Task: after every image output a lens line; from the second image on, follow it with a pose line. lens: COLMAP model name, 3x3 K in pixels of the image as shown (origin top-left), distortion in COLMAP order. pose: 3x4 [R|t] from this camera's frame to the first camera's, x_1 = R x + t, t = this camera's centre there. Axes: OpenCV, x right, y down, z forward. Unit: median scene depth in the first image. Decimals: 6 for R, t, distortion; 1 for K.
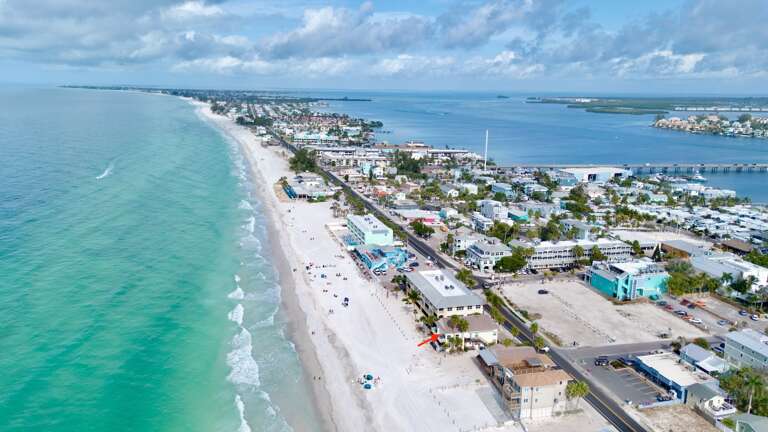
lens RADIAL K [[571.5, 0, 381.1], [0, 571.5, 223.9], [0, 0, 1]] dist [0.071274, -0.047579]
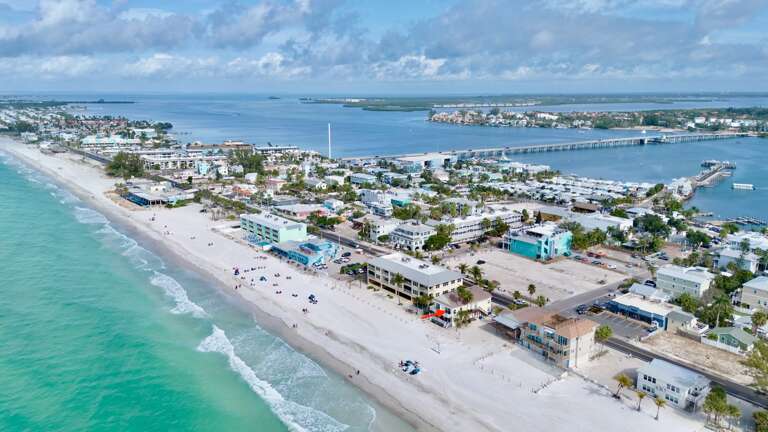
lens RADIAL K [[571.5, 0, 388.9], [0, 571.5, 211.0], [0, 0, 1]] dist [0.071274, -0.047579]
pose [[0.918234, -0.095002, 0.384475, -0.151995], [0.104293, 0.994541, -0.003333, 0.005109], [-0.382060, 0.043158, 0.923129, 0.043253]]
